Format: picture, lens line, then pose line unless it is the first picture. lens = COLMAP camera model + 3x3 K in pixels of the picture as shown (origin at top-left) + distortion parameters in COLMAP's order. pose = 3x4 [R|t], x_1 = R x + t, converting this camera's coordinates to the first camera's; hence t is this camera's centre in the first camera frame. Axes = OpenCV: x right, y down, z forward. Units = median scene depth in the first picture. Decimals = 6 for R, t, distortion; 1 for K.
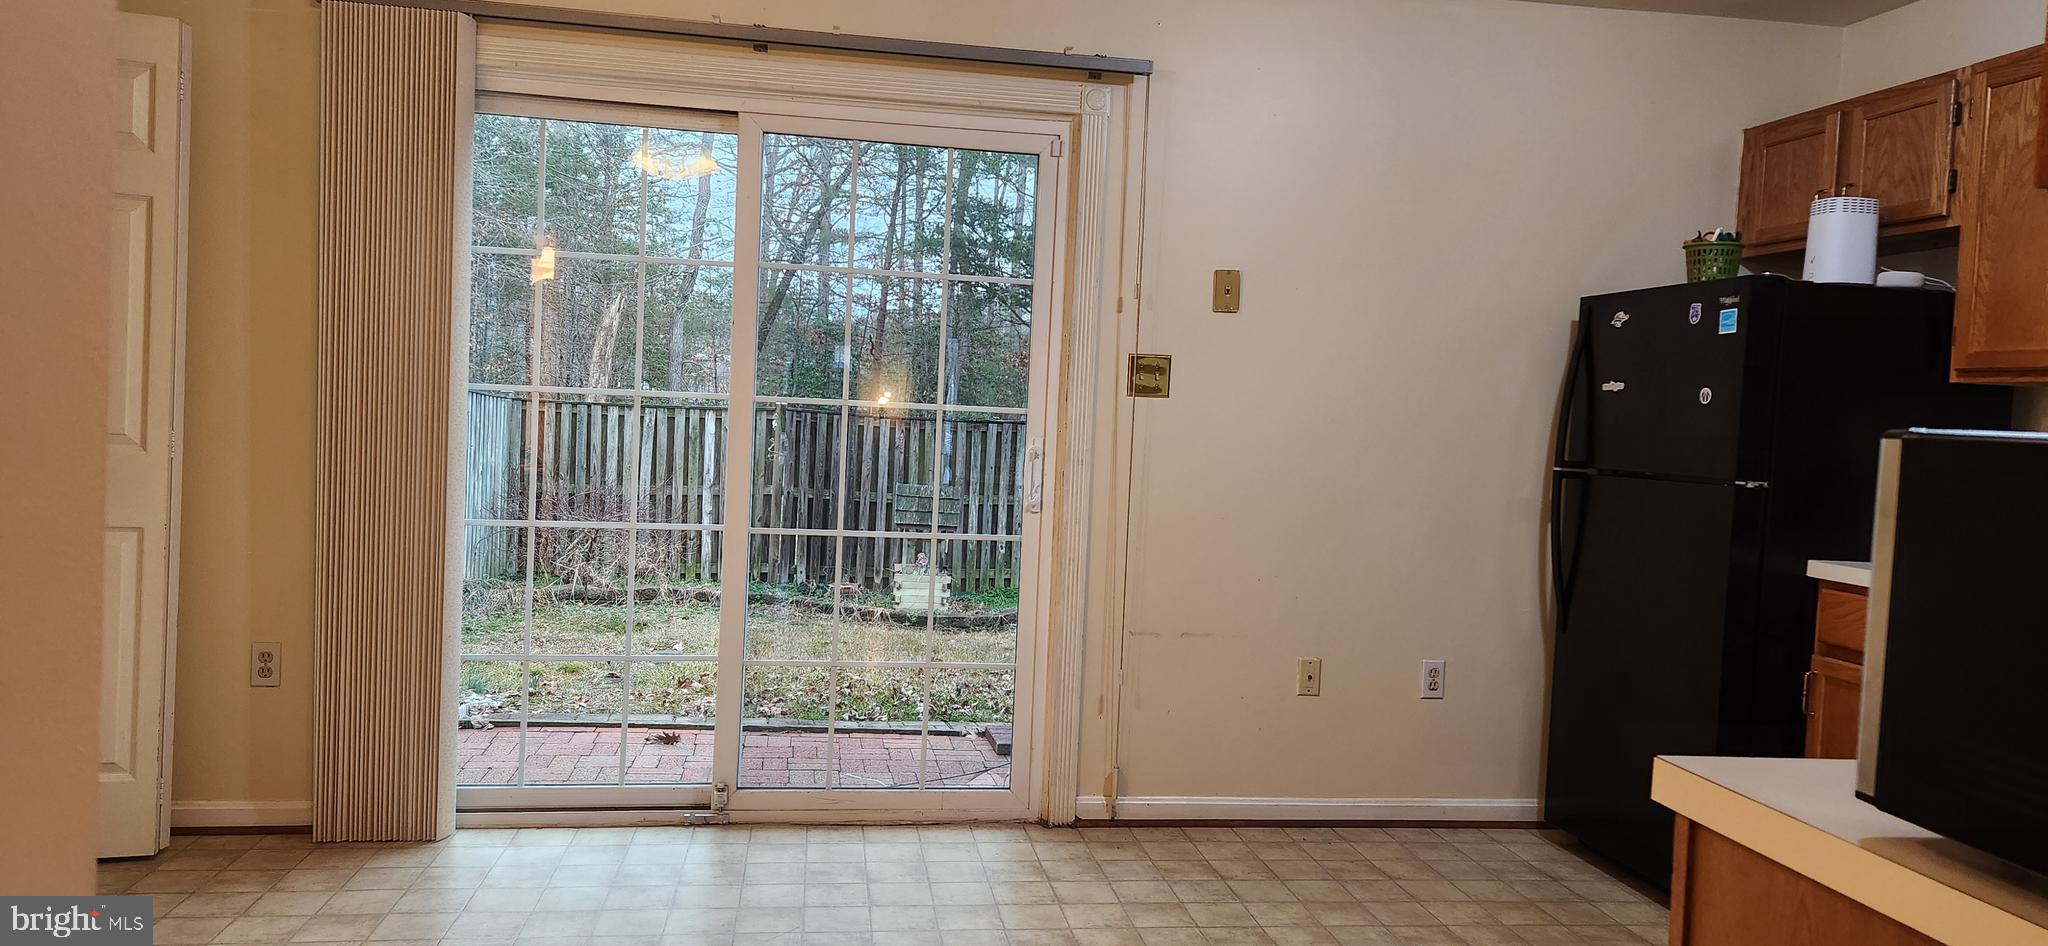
lens RADIAL K [[1357.2, 0, 1037.5], [0, 1357.2, 462.9], [0, 0, 1]] dist [0.047765, -0.016694]
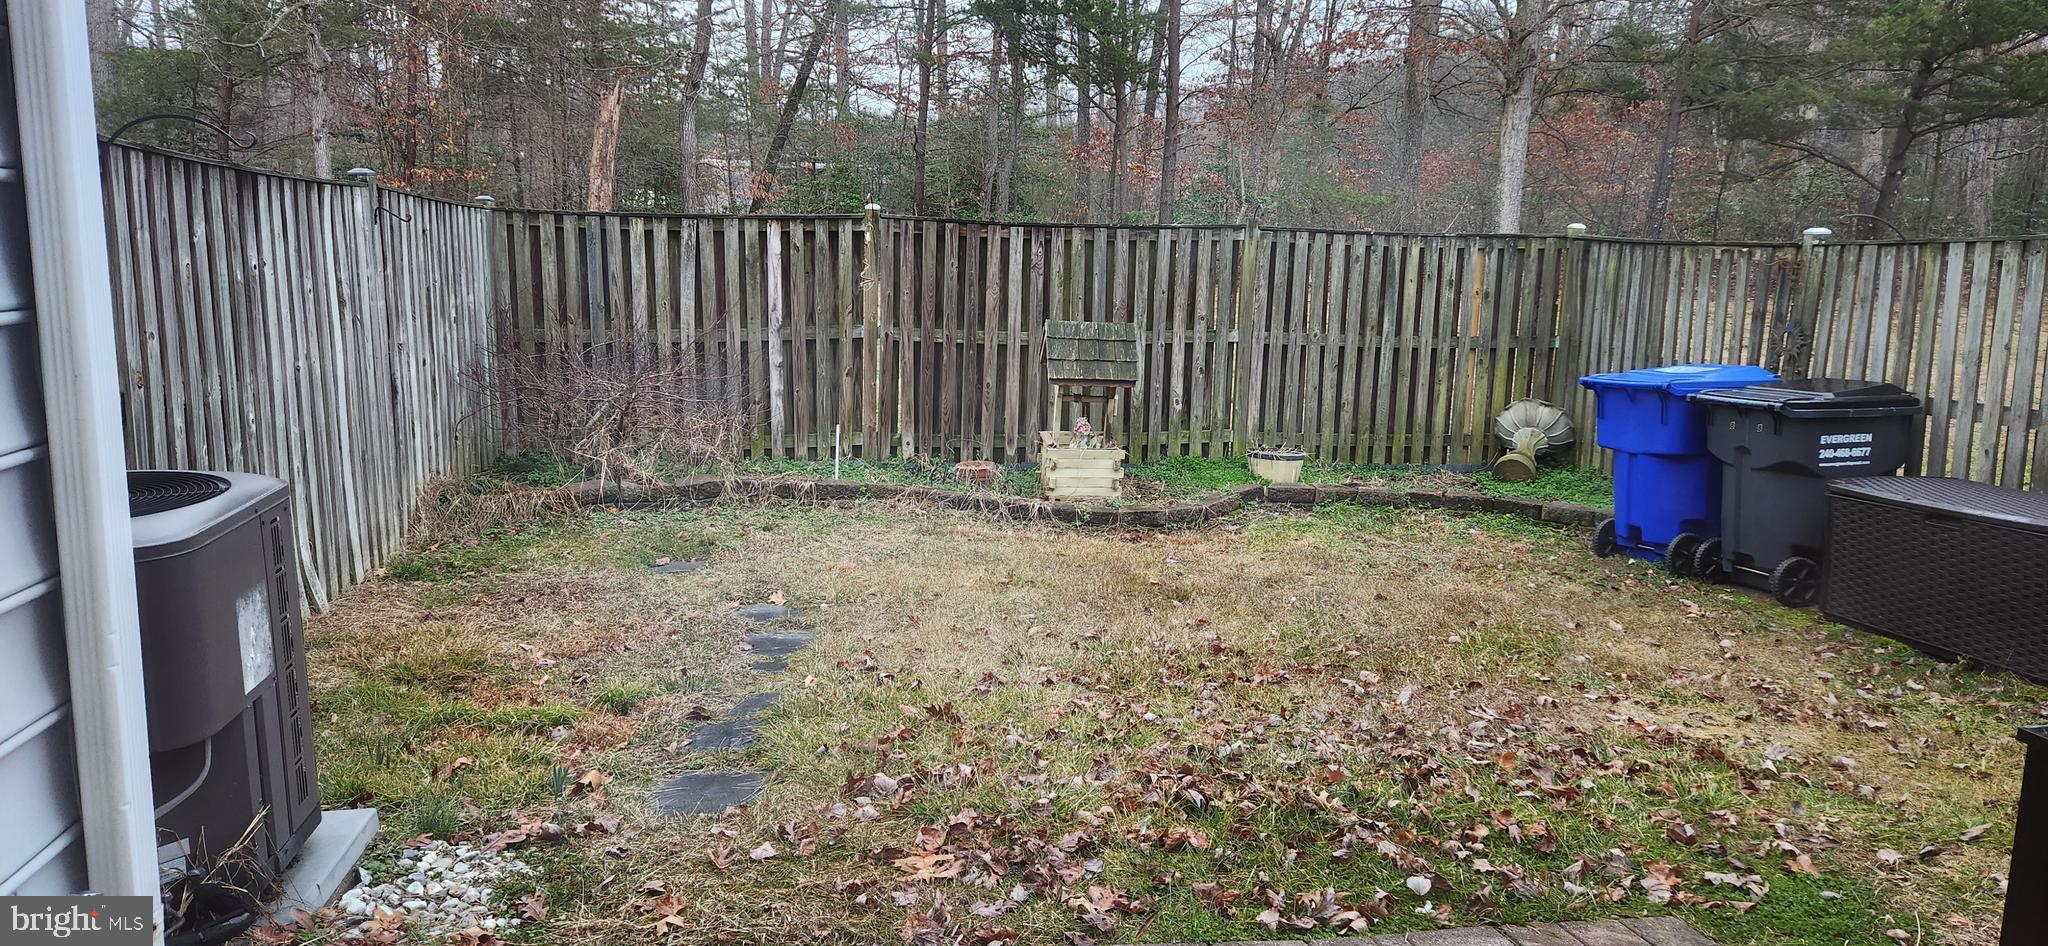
lens RADIAL K [[1357.2, 0, 1029.7], [0, 1357.2, 463.6], [0, 0, 1]] dist [0.047765, -0.016694]
pose [[0.999688, -0.022262, -0.011324, -0.101850], [0.023647, 0.989555, 0.142204, -0.011008], [0.008040, -0.142427, 0.989773, 0.283293]]
